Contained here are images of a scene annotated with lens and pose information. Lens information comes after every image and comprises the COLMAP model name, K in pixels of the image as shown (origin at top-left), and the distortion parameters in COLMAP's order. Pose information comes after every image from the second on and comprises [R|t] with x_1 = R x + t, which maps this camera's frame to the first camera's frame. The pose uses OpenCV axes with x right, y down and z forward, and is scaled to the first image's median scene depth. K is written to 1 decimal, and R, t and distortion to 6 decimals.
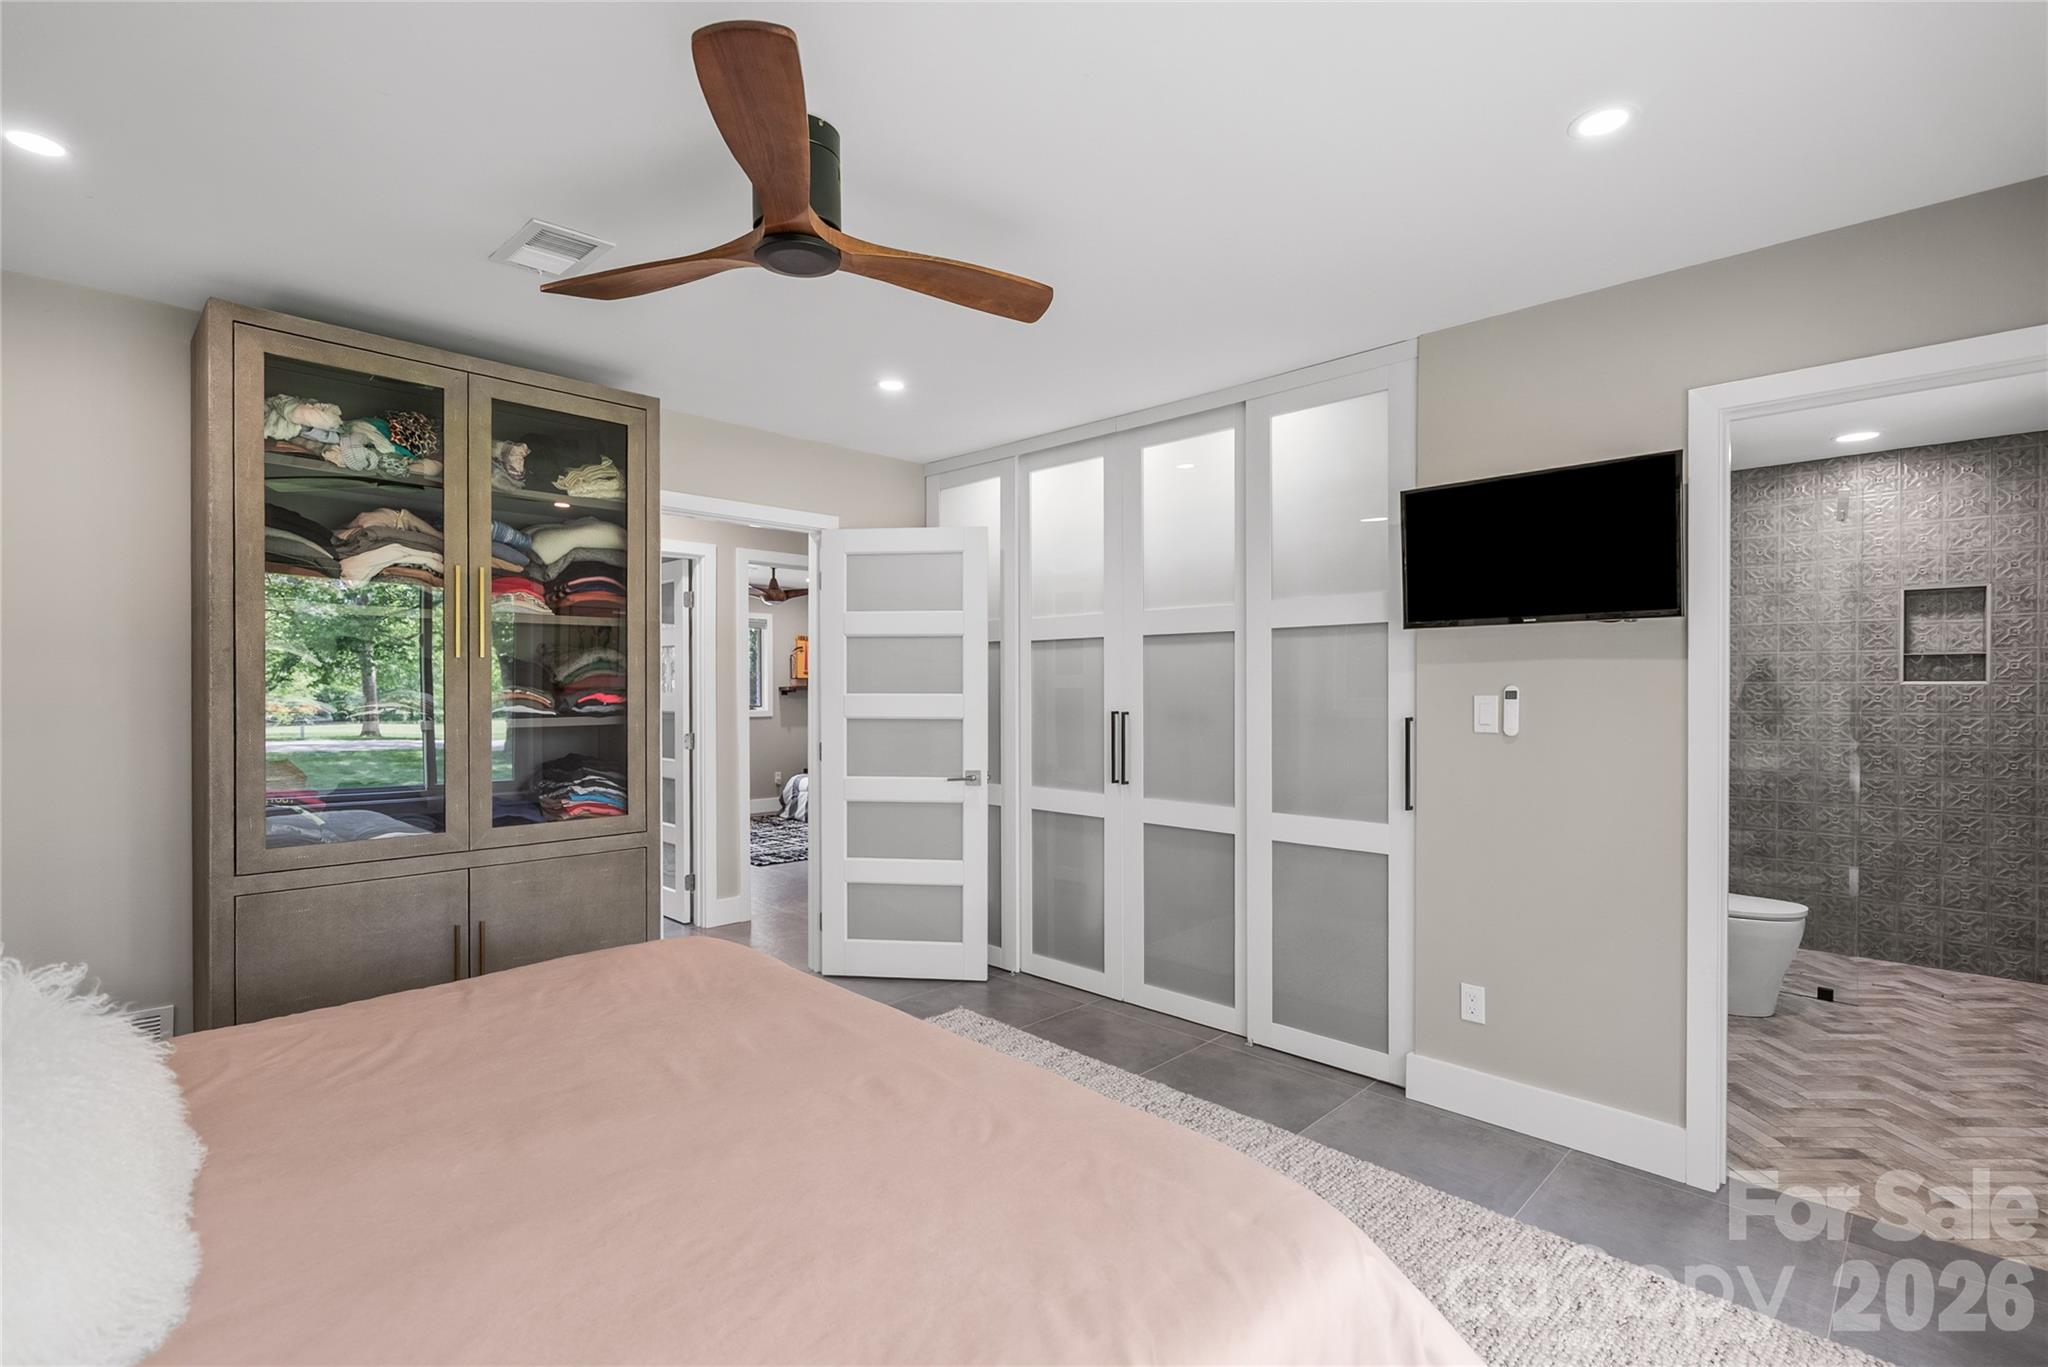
lens RADIAL K [[937.9, 0, 1024.1], [0, 937.9, 689.7], [0, 0, 1]] dist [-0.004667, 0.002249]
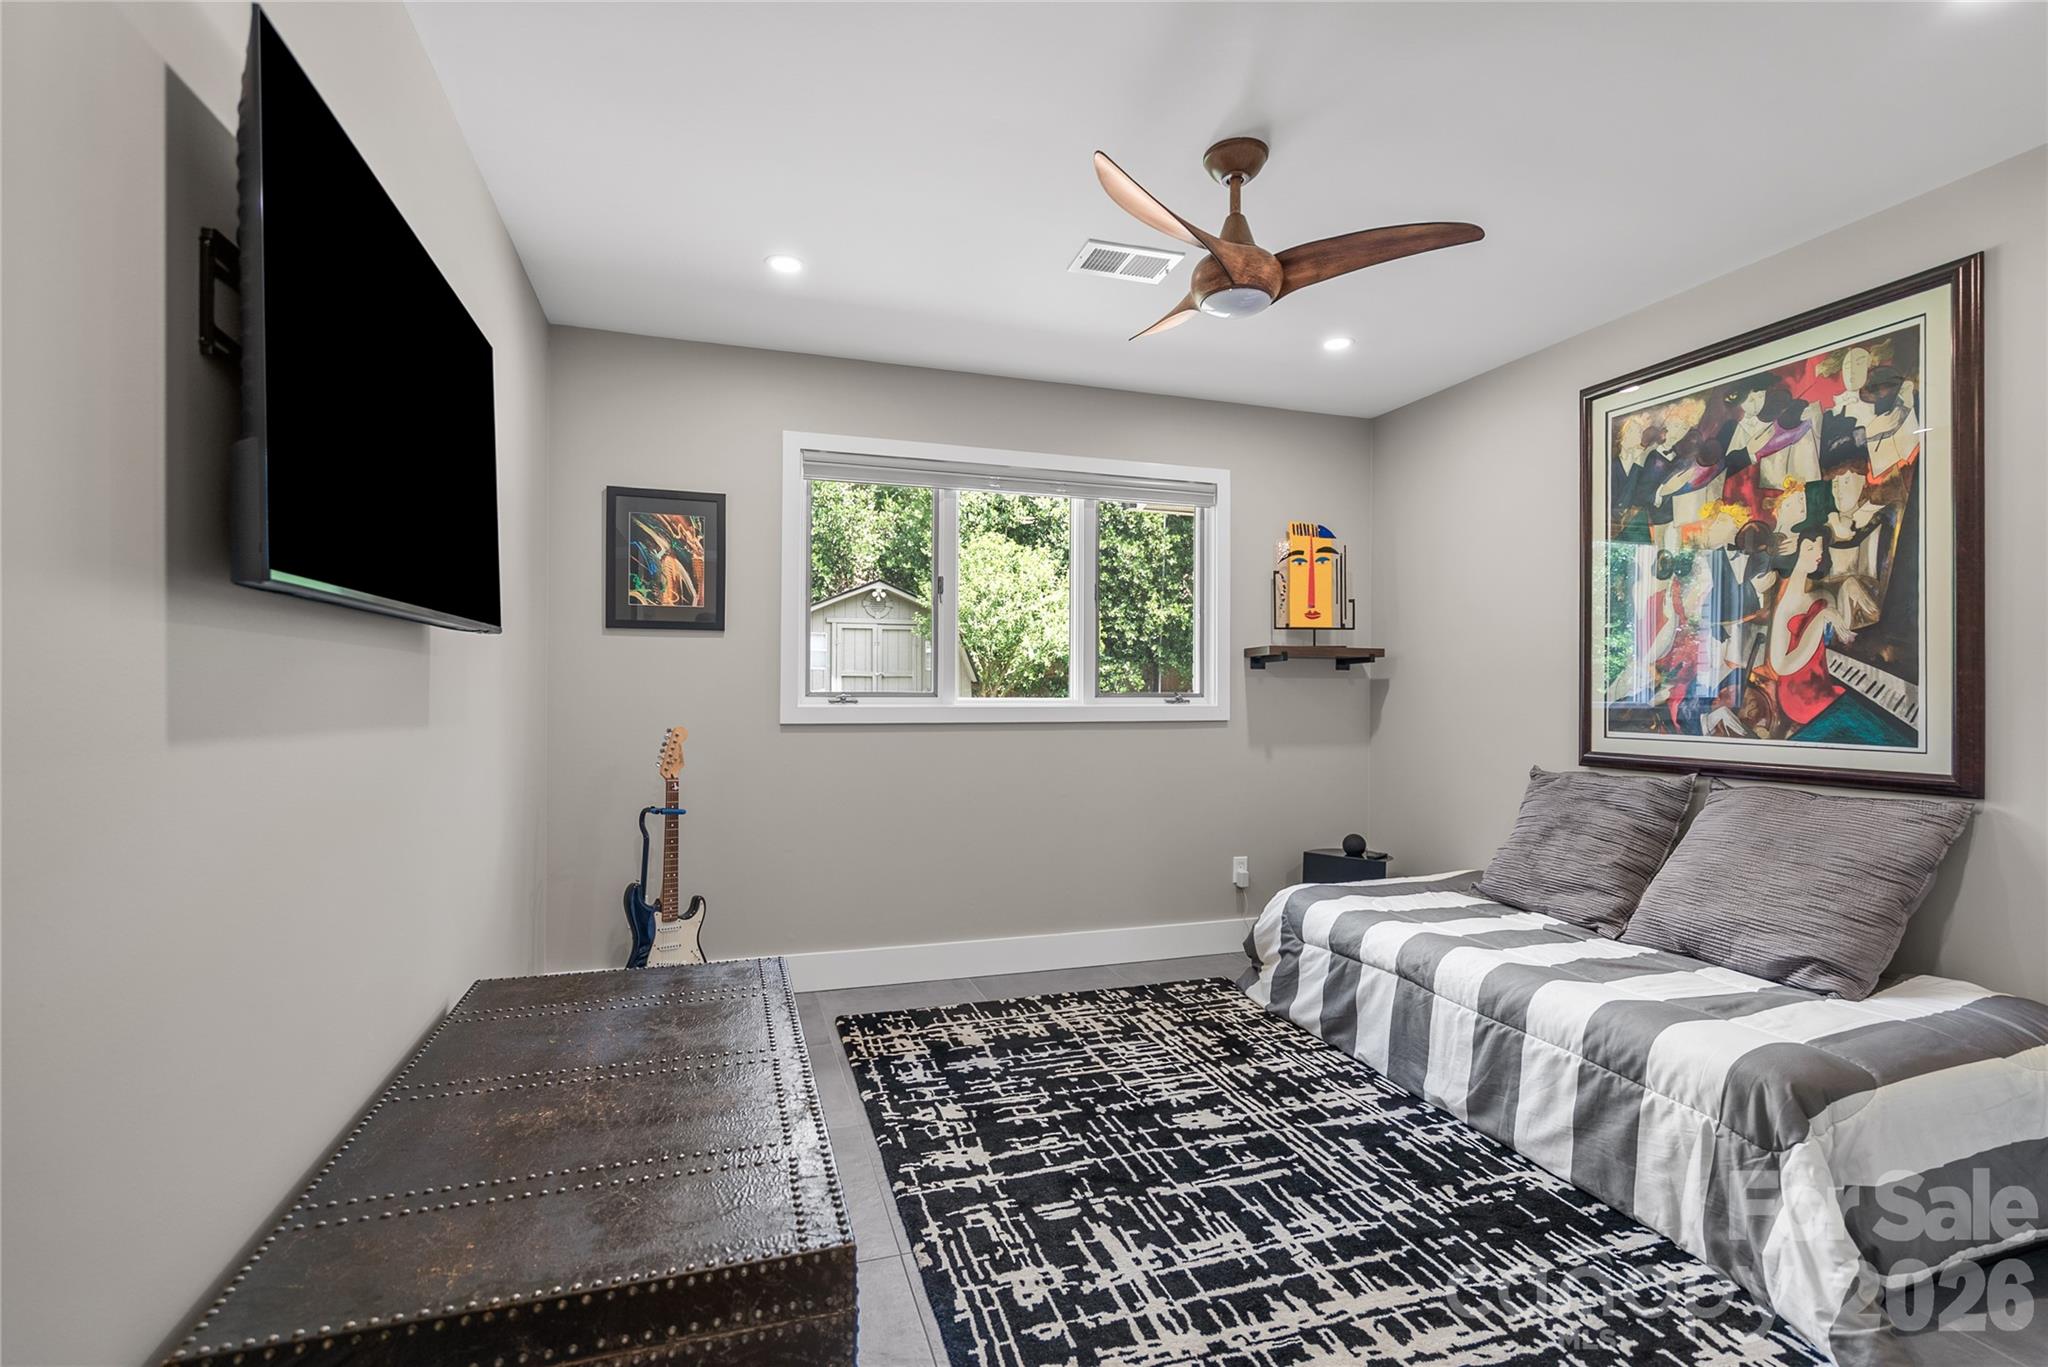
lens RADIAL K [[937.9, 0, 1022.9], [0, 937.9, 683.4], [0, 0, 1]] dist [-0.004667, 0.002249]
pose [[0.888955, 0.008235, -0.457921, -0.167904], [-0.010888, 0.999936, -0.003154, 0.015083], [0.457866, 0.007790, 0.888987, 0.621198]]
